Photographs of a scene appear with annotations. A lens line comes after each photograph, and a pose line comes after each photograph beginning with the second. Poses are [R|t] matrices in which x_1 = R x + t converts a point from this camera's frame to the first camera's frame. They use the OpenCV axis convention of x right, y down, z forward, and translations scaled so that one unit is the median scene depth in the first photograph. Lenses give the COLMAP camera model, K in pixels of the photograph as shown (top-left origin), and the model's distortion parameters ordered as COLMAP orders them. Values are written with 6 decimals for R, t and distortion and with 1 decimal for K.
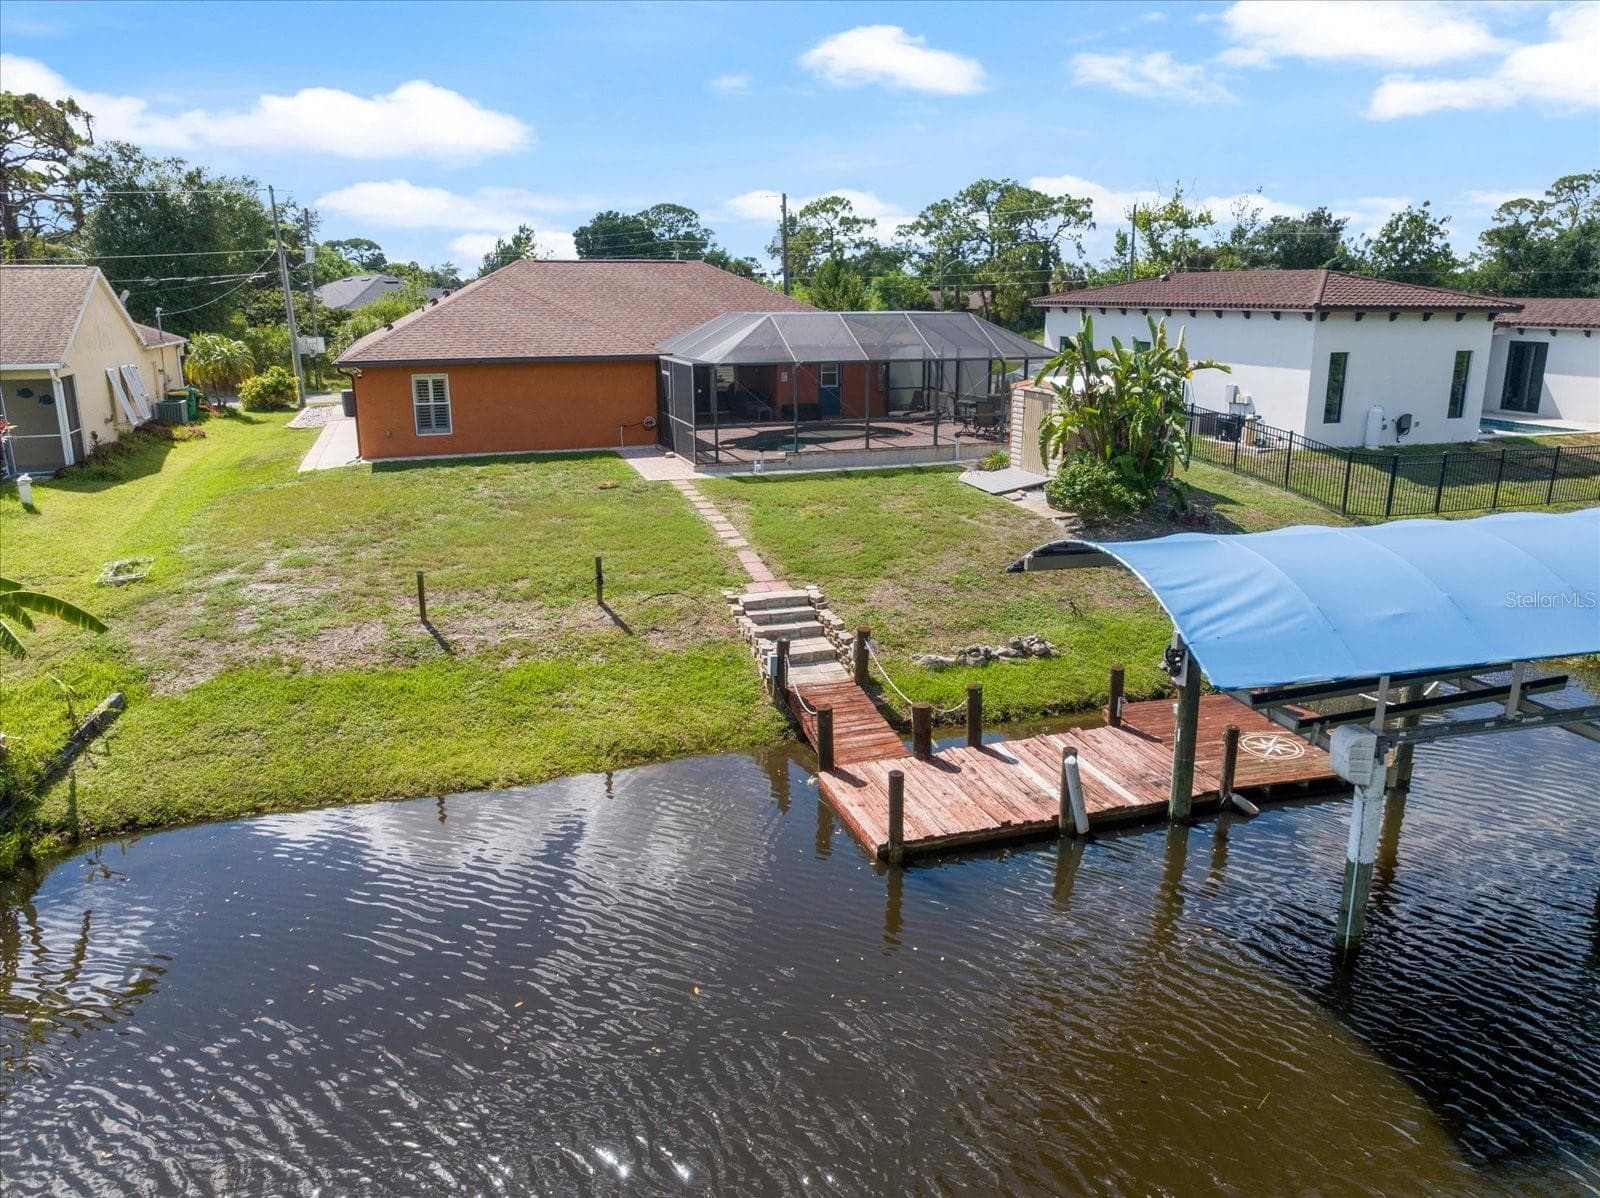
lens RADIAL K [[1130.1, 0, 800.0], [0, 1130.1, 599.0], [0, 0, 1]] dist [-0.034429, -0.004425]
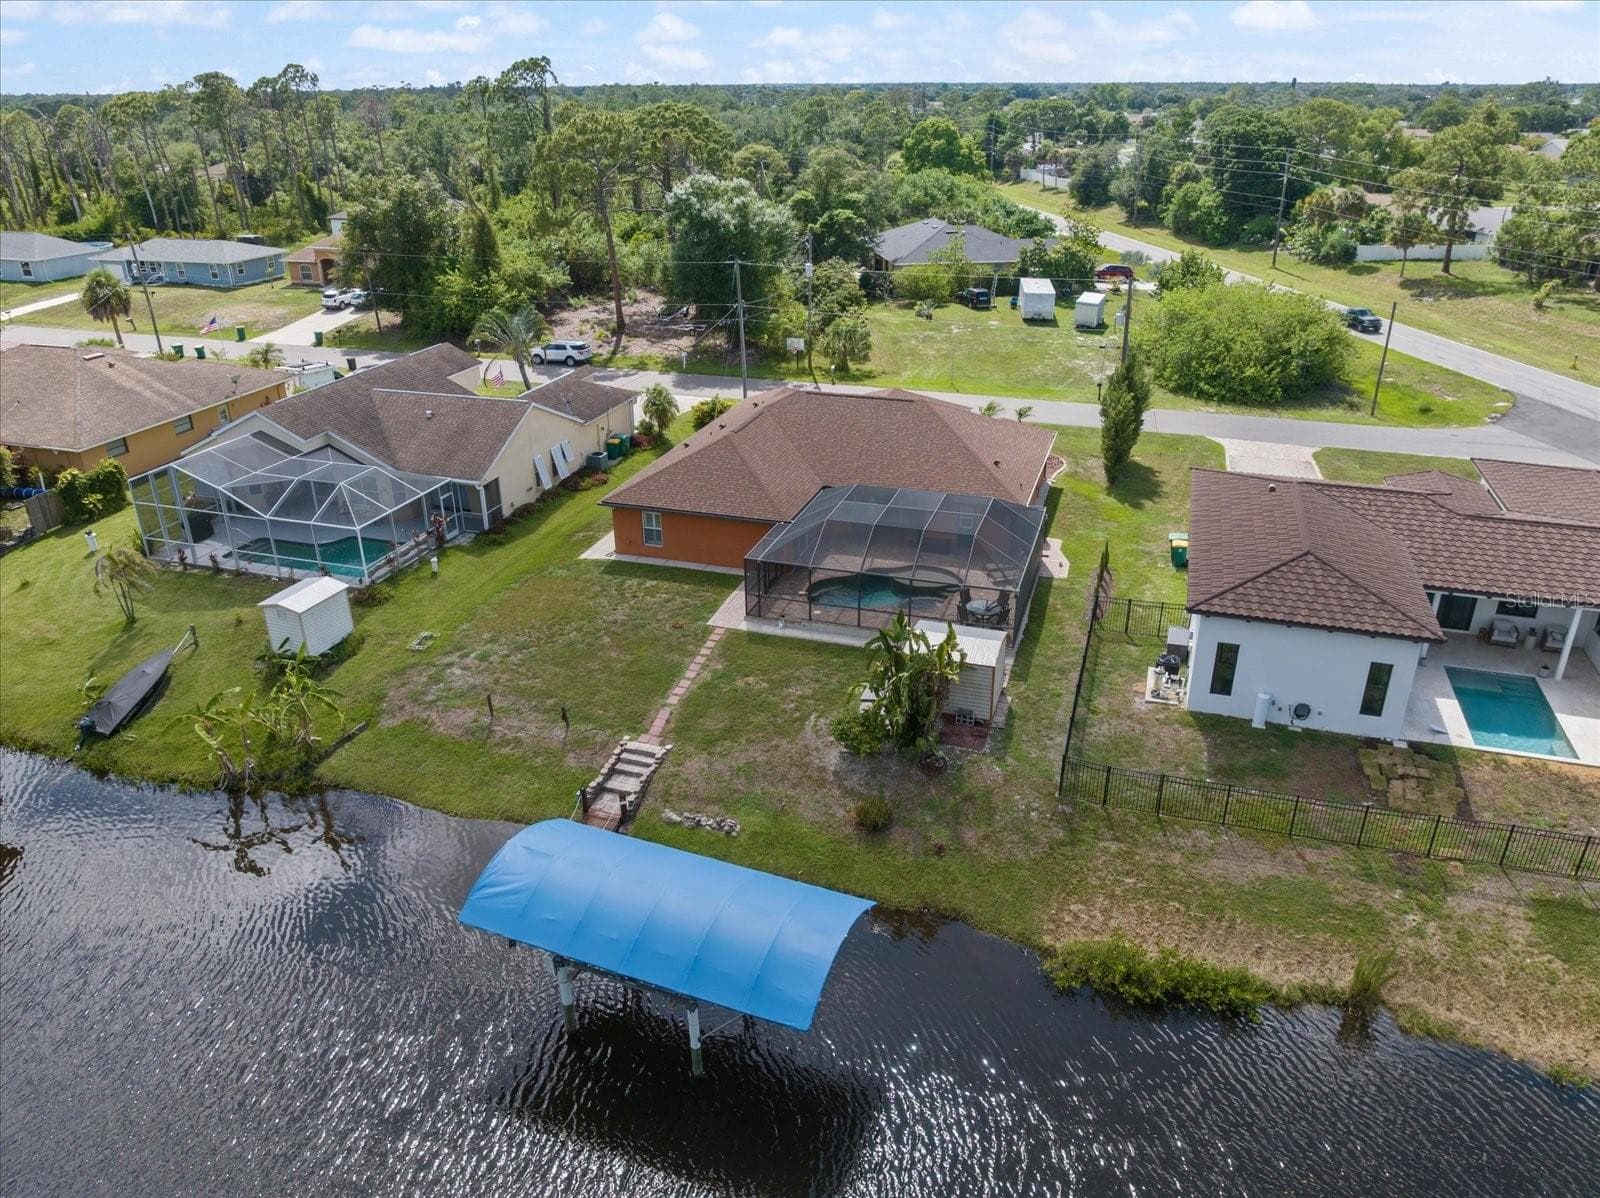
lens RADIAL K [[1130.1, 0, 800.0], [0, 1130.1, 599.0], [0, 0, 1]] dist [-0.034429, -0.004425]
pose [[0.803061, 0.252909, -0.539565, 1.091613], [-0.157252, 0.963313, 0.217486, -0.665110], [0.574774, -0.089806, 0.813369, -0.347759]]
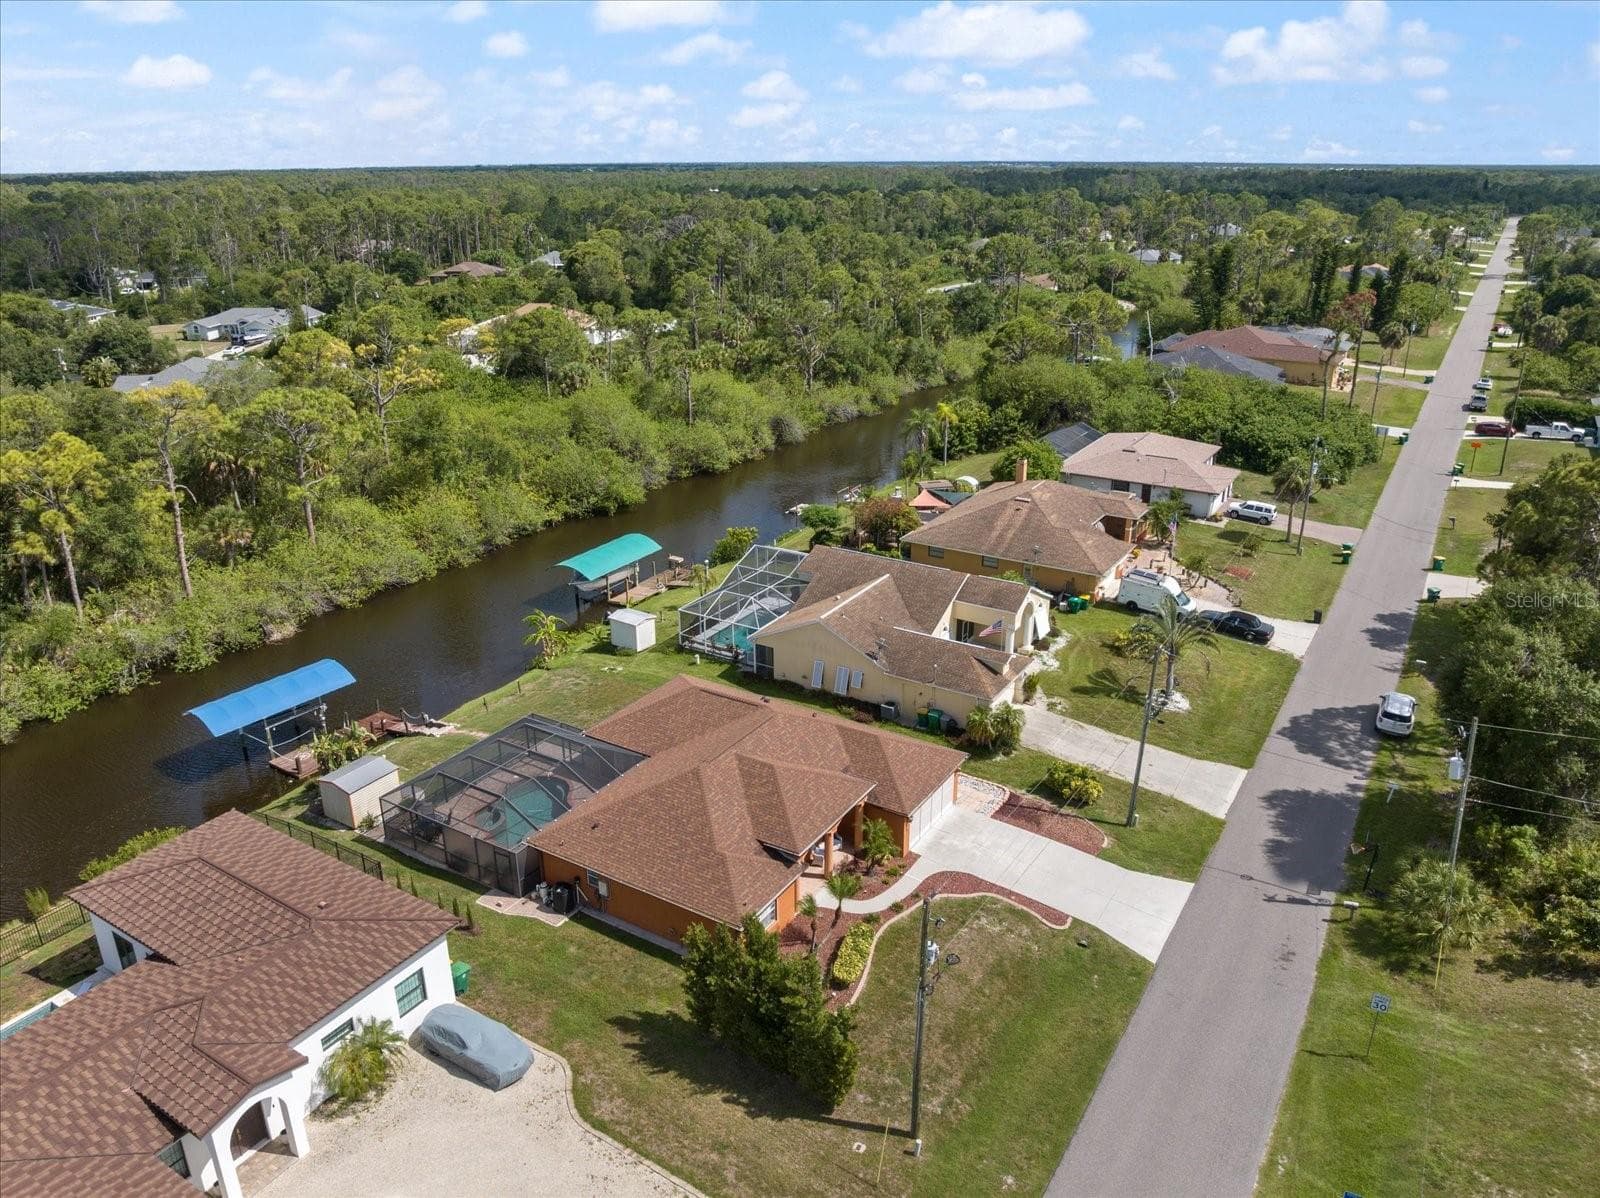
lens RADIAL K [[1130.1, 0, 800.0], [0, 1130.1, 599.0], [0, 0, 1]] dist [-0.034429, -0.004425]
pose [[-0.768585, 0.237945, -0.593851, 1.020631], [-0.161242, 0.826242, 0.539746, -2.383952], [0.619094, 0.510595, -0.596671, 3.690544]]
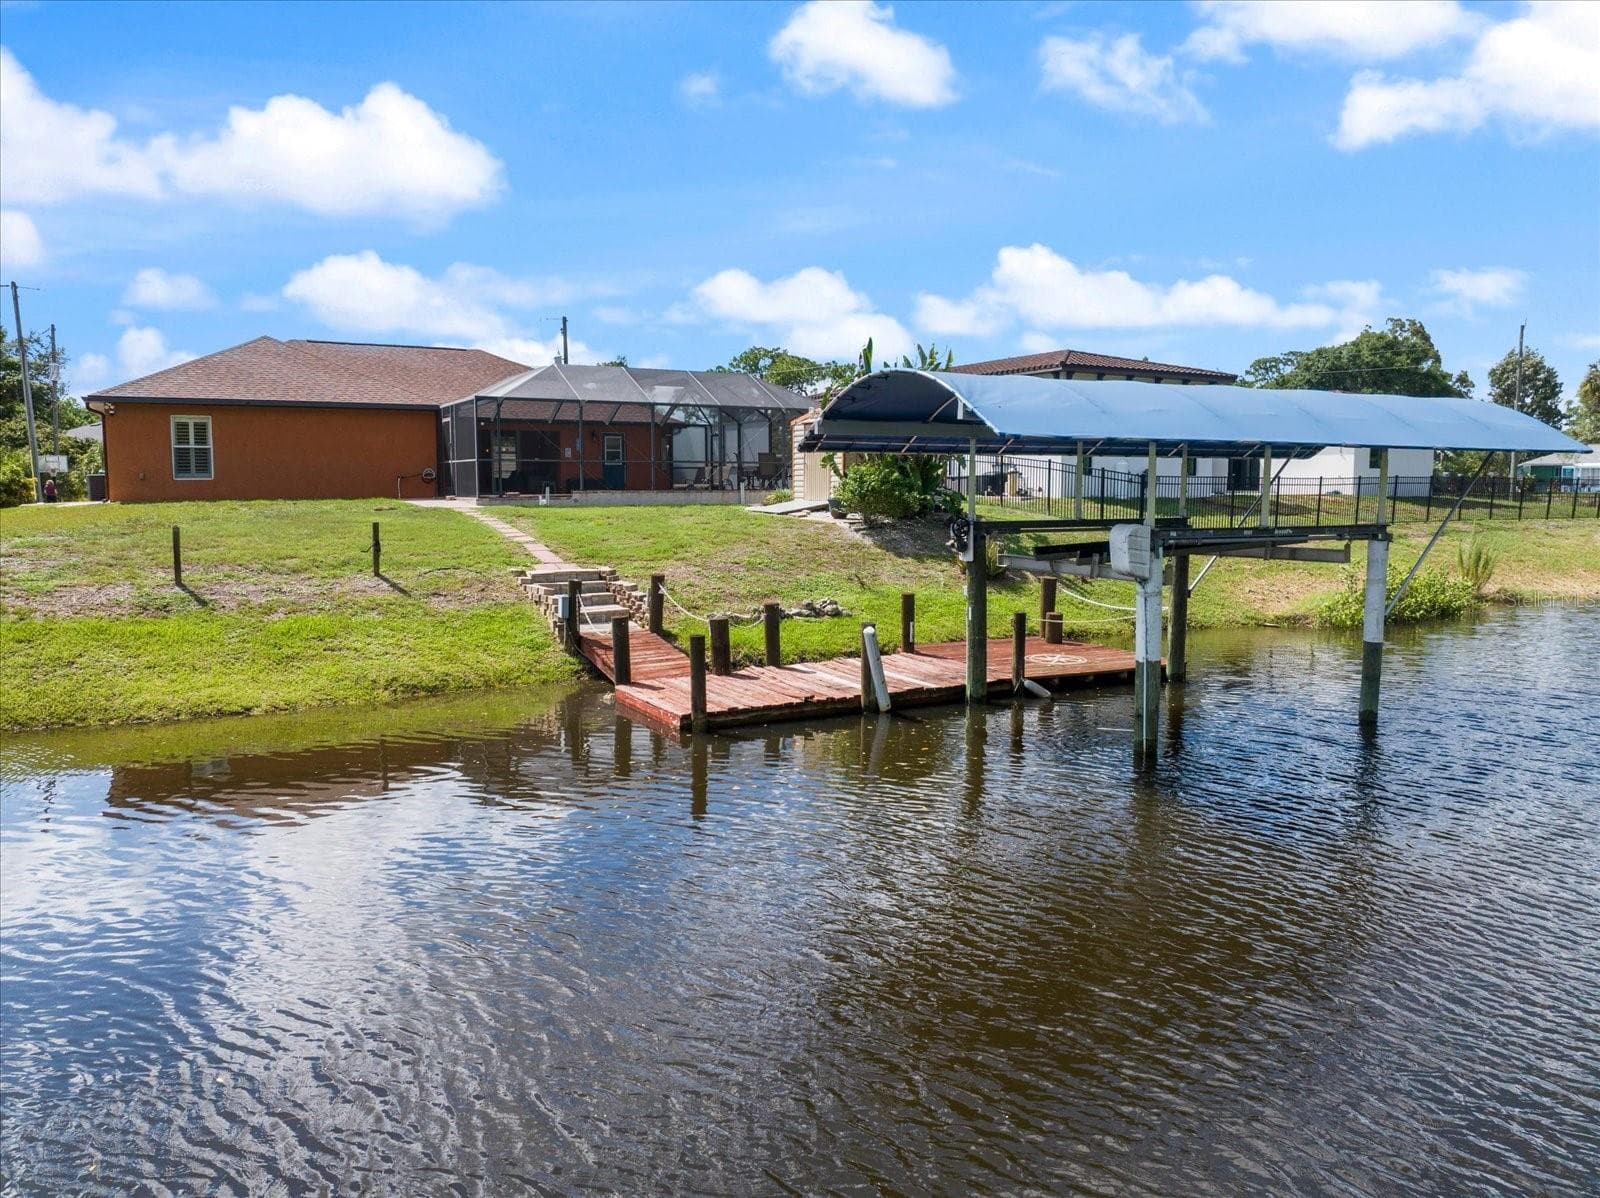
lens RADIAL K [[1132.8, 0, 800.0], [0, 1132.8, 599.0], [0, 0, 1]] dist [-0.042522, 0.008159]
pose [[0.981598, -0.016248, 0.190266, -0.008155], [0.047311, 0.986002, -0.159879, 0.183413], [-0.185005, 0.165938, 0.968627, 0.018815]]
